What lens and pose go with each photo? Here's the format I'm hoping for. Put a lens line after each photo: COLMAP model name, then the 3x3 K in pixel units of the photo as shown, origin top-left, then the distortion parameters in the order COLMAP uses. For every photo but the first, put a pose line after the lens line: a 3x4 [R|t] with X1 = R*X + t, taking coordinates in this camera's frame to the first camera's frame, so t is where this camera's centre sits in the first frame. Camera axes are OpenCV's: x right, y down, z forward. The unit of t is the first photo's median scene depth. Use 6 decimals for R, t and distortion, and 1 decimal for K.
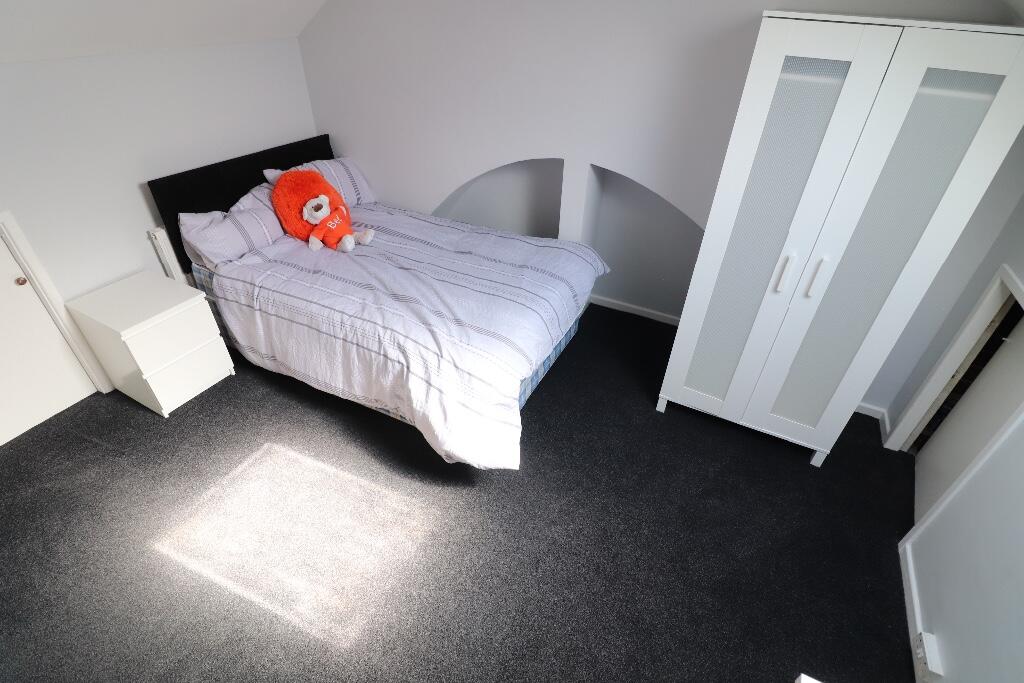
lens RADIAL K [[476.3, 0, 512.0], [0, 476.3, 341.5], [0, 0, 1]] dist [-0.039949, -0.000038]
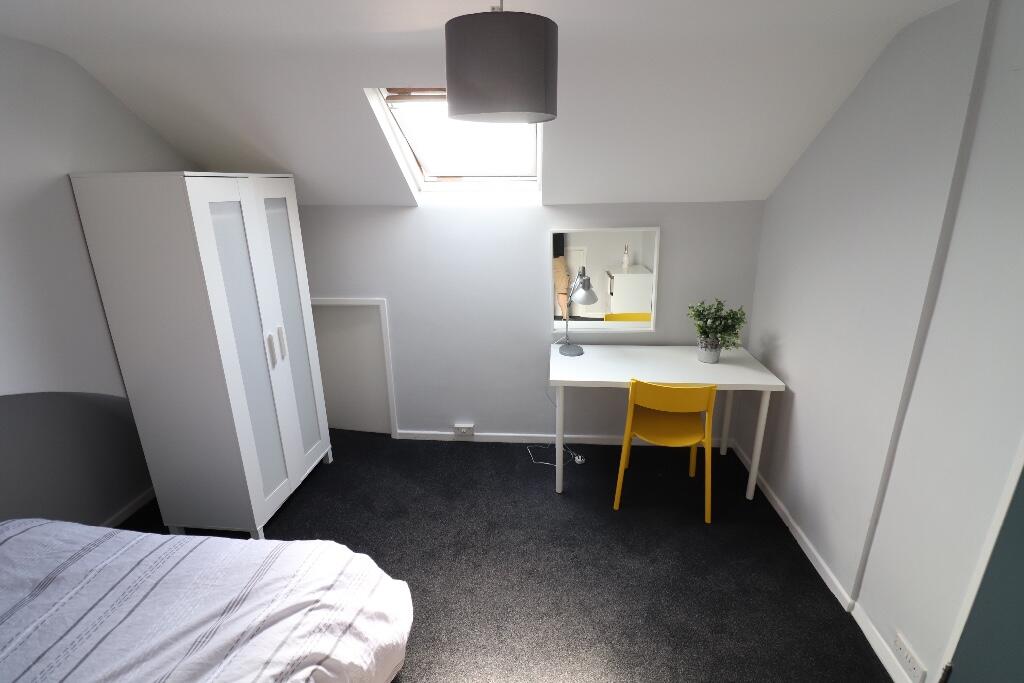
lens RADIAL K [[476.3, 0, 512.0], [0, 476.3, 341.5], [0, 0, 1]] dist [-0.039949, -0.000038]
pose [[-0.389430, -0.302942, 0.869810, -0.733381], [0.540063, 0.689883, 0.482072, -0.405181], [-0.746107, 0.657486, -0.105053, 0.592415]]
